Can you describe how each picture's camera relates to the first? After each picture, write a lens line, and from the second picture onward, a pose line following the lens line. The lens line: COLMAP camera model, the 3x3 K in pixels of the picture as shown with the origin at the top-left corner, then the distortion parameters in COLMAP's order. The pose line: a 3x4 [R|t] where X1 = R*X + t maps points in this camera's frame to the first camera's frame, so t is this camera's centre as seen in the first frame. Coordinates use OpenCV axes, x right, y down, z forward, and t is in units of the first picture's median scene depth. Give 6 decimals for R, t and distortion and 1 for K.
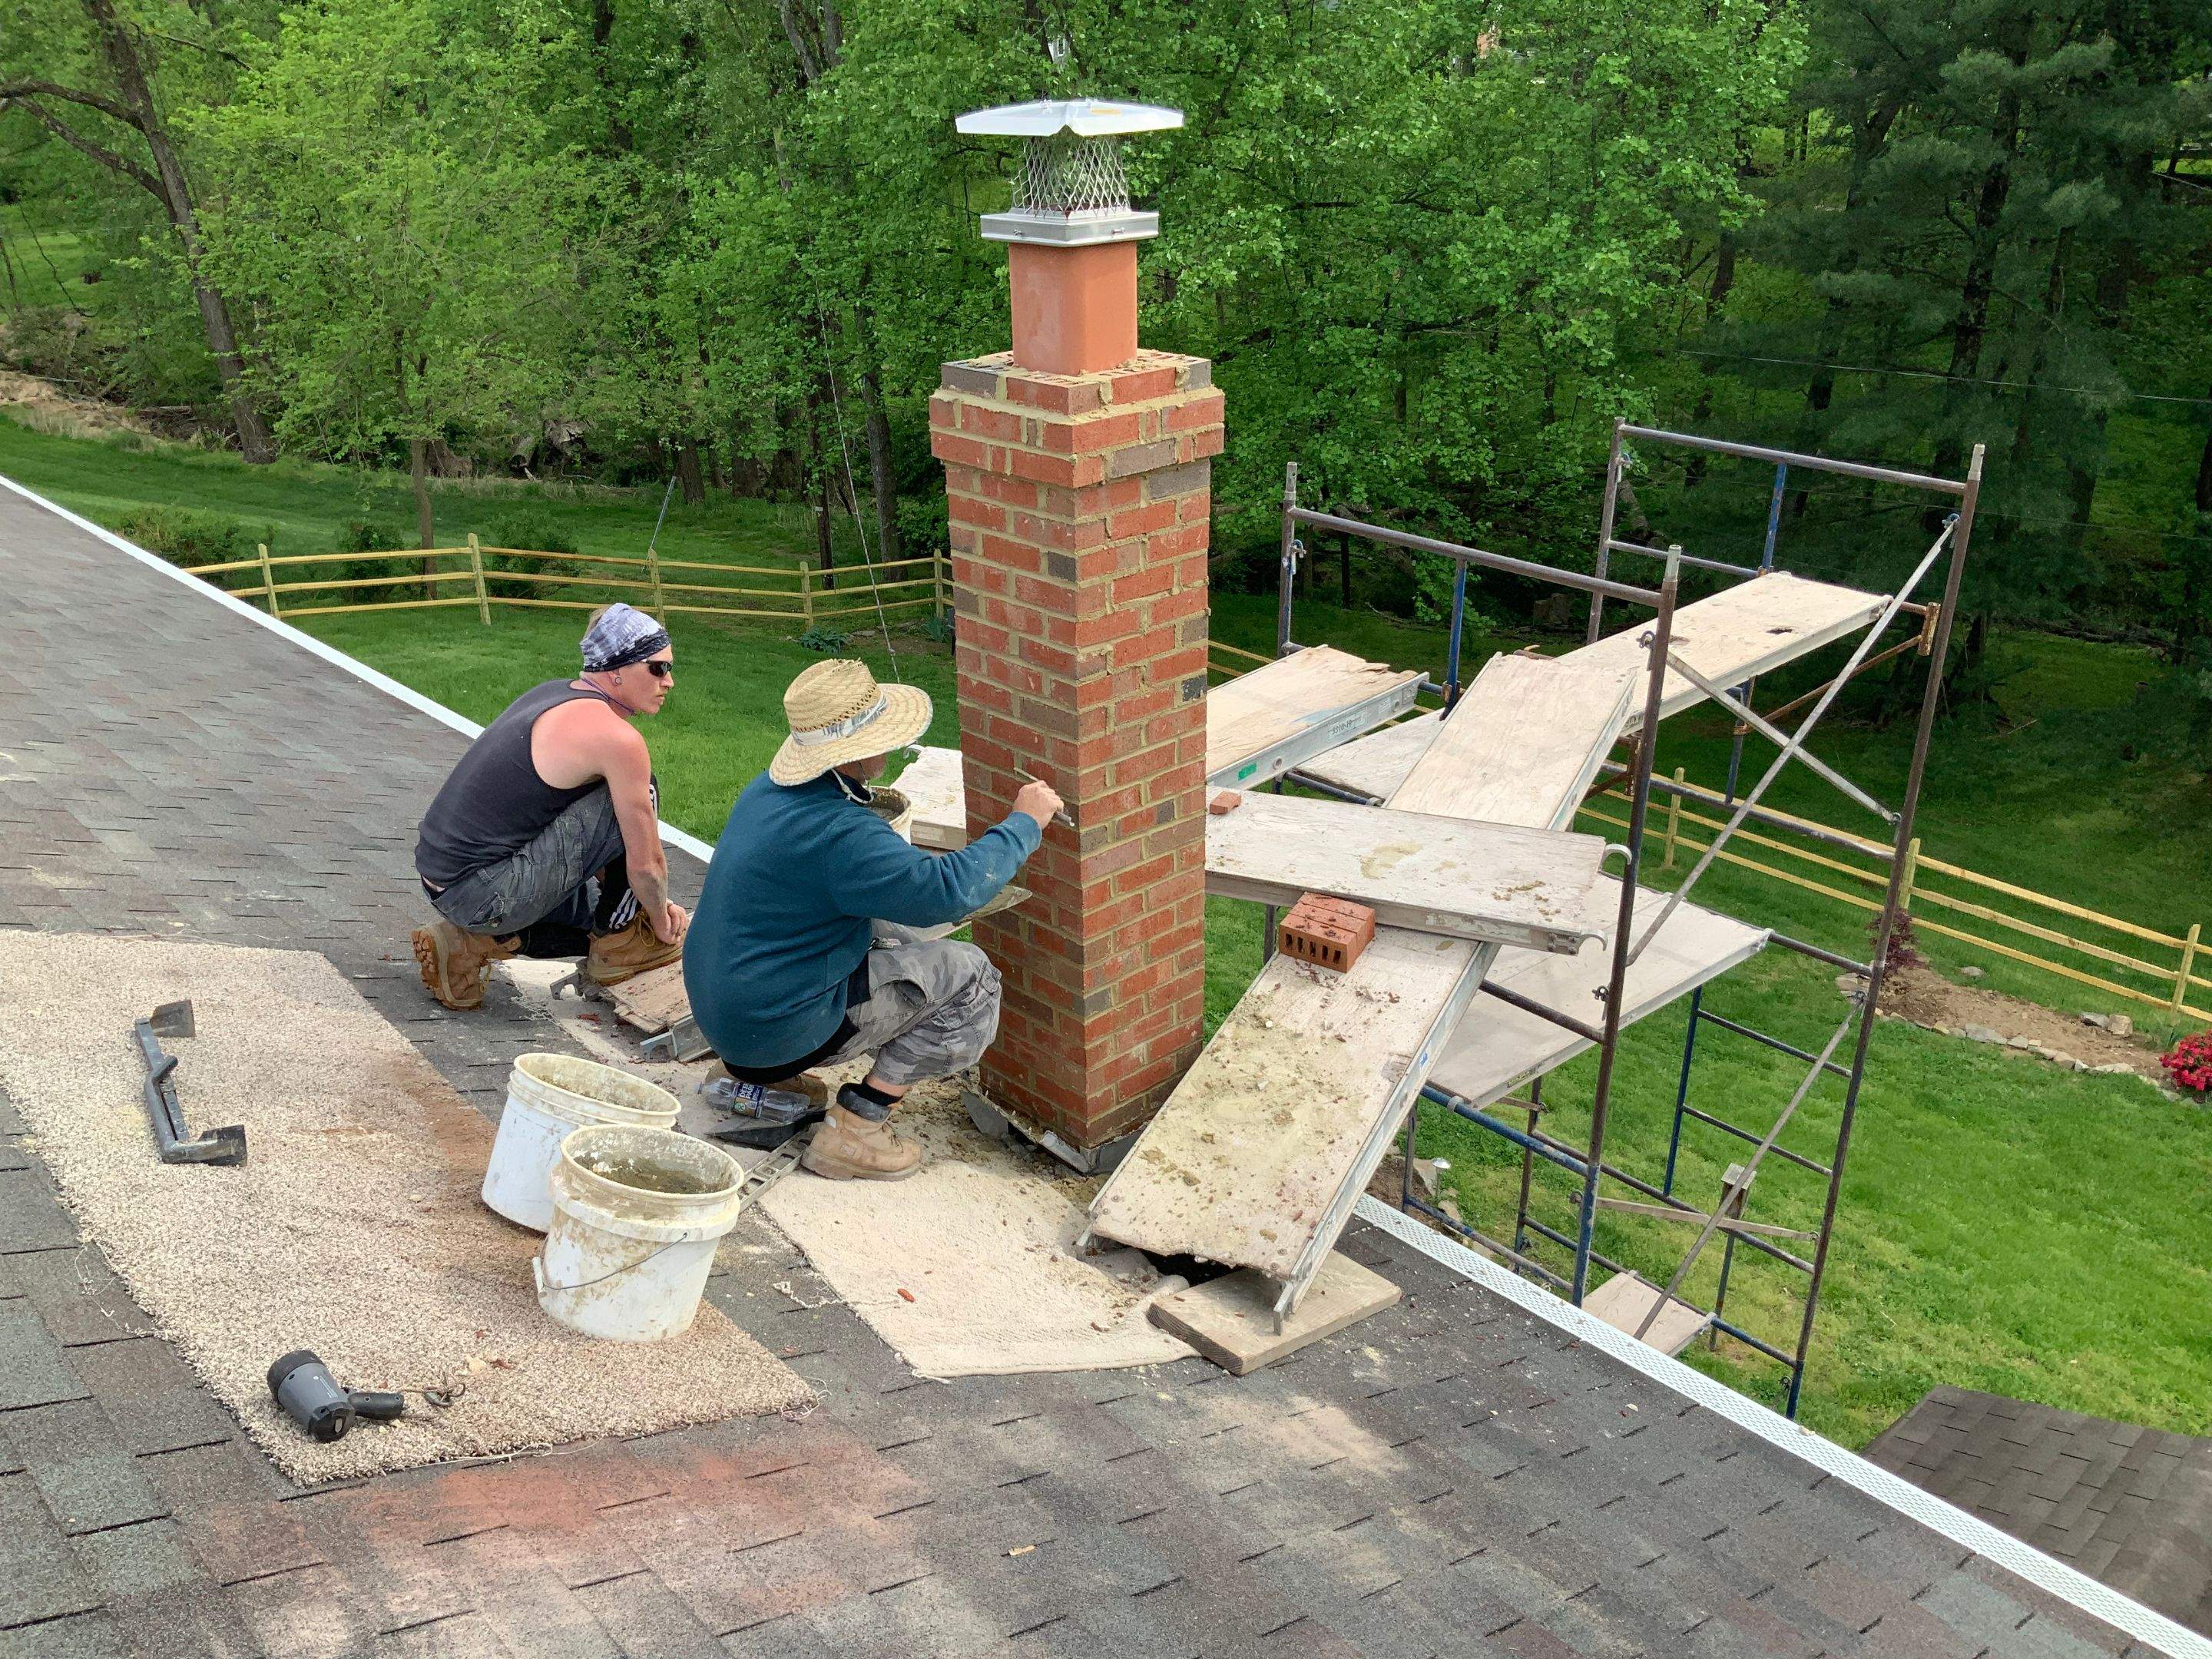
lens RADIAL K [[1826.2, 0, 1107.6], [0, 1826.2, 832.7], [0, 0, 1]] dist [0.062450, -0.129992]
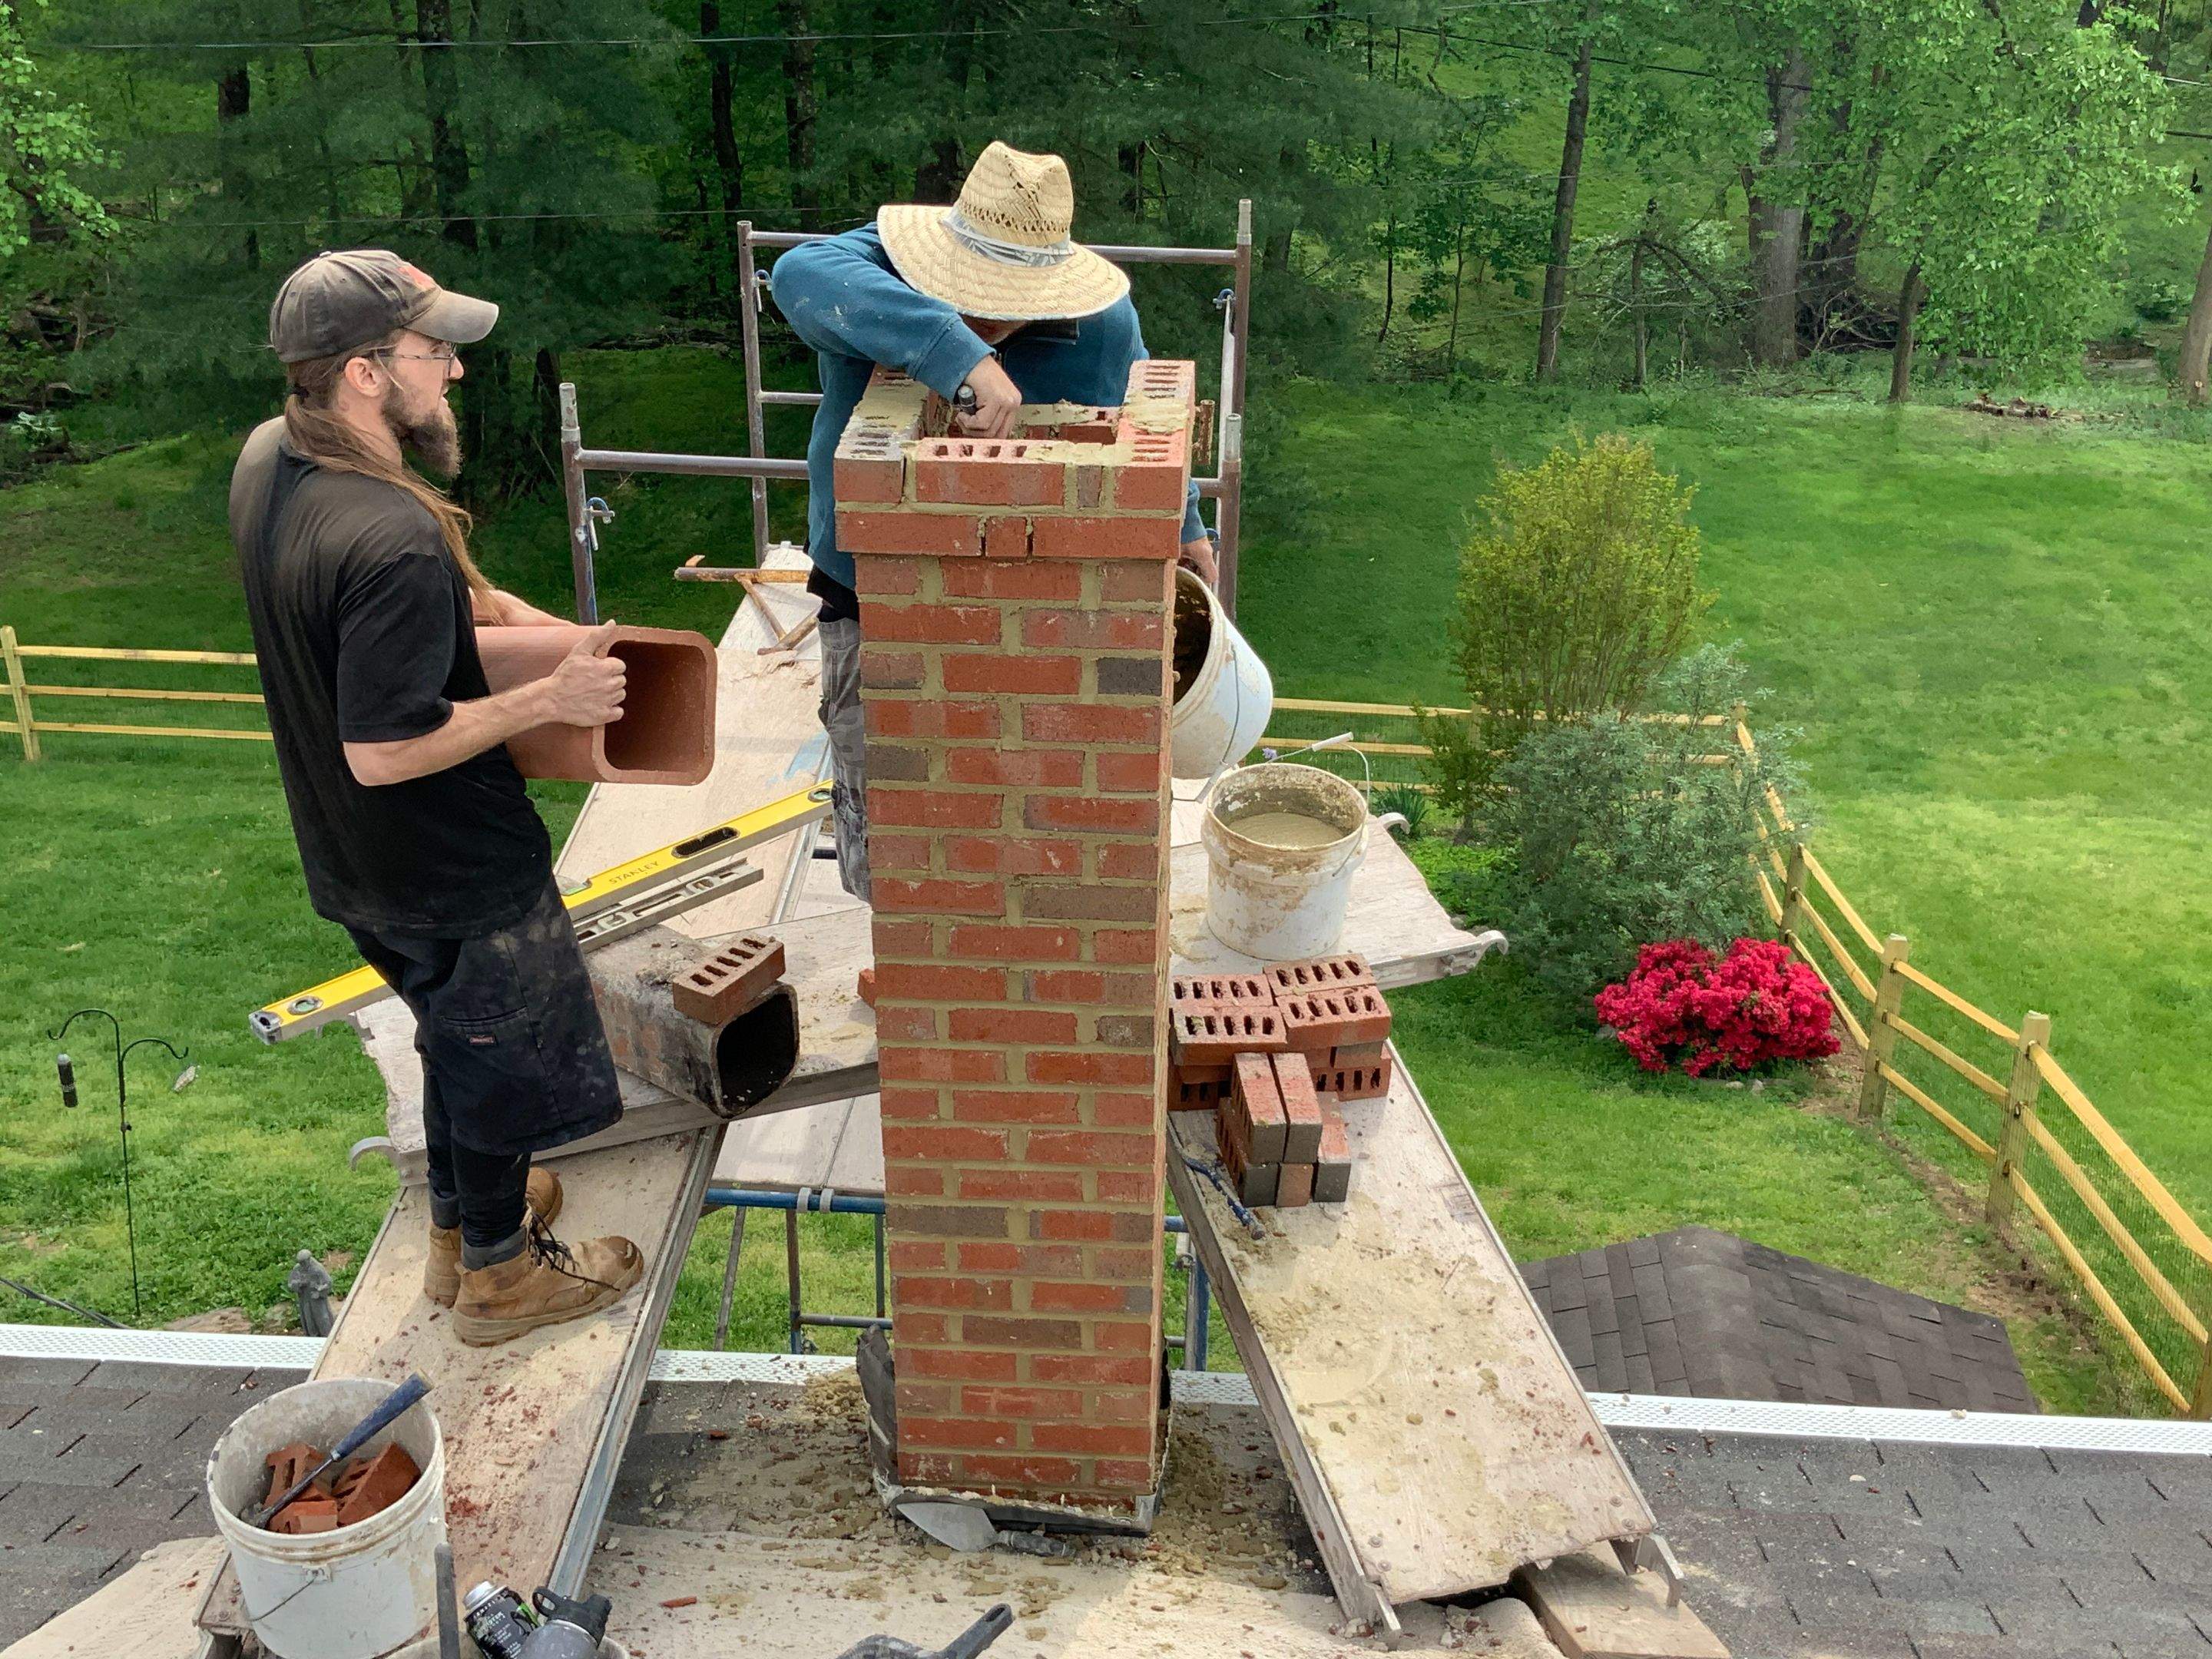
lens RADIAL K [[2544.4, 0, 1098.8], [0, 2544.4, 816.4], [0, 0, 1]] dist [0.057762, 0.000000]
pose [[0.738784, -0.292980, 0.606928, -0.298457], [0.260521, 0.954708, 0.143742, -0.116406], [-0.621552, 0.051923, 0.781650, 0.157005]]
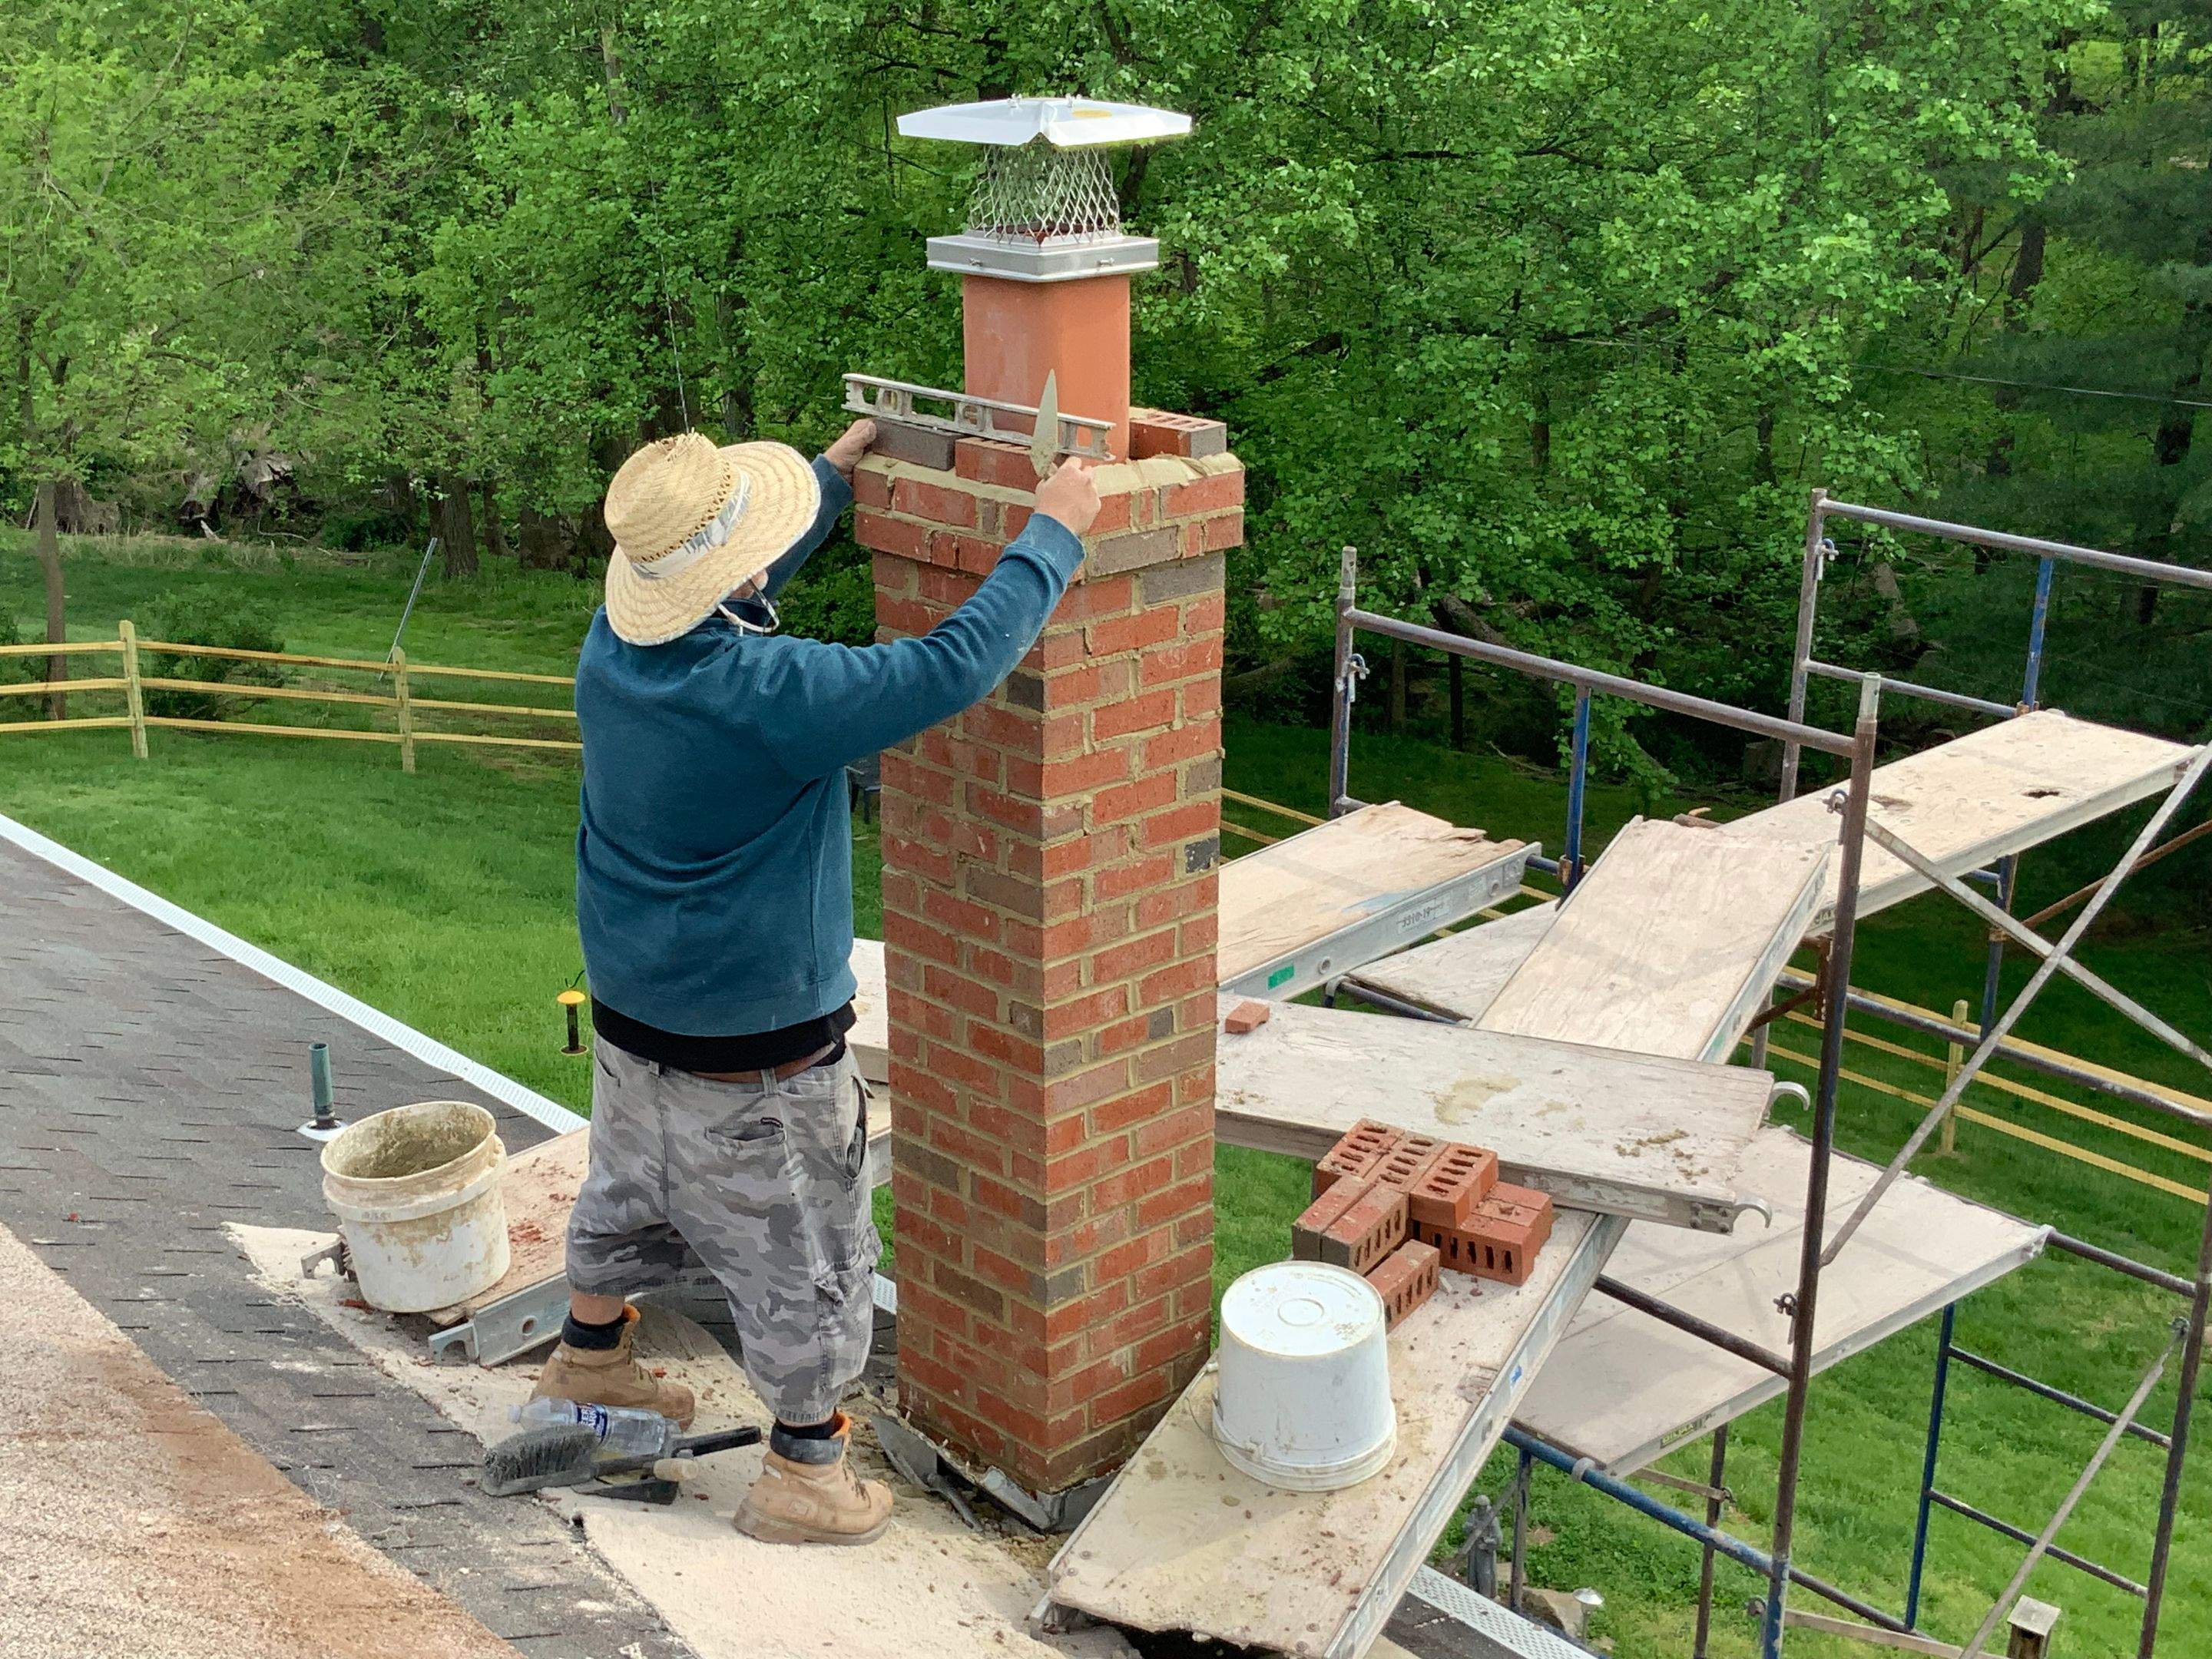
lens RADIAL K [[2941.2, 0, 1203.3], [0, 2941.2, 798.6], [0, 0, 1]] dist [0.052390, 0.000000]
pose [[0.999193, 0.013836, 0.037702, 0.001513], [-0.009843, 0.994518, -0.104102, 0.012189], [-0.038936, 0.103647, 0.993852, -0.103697]]
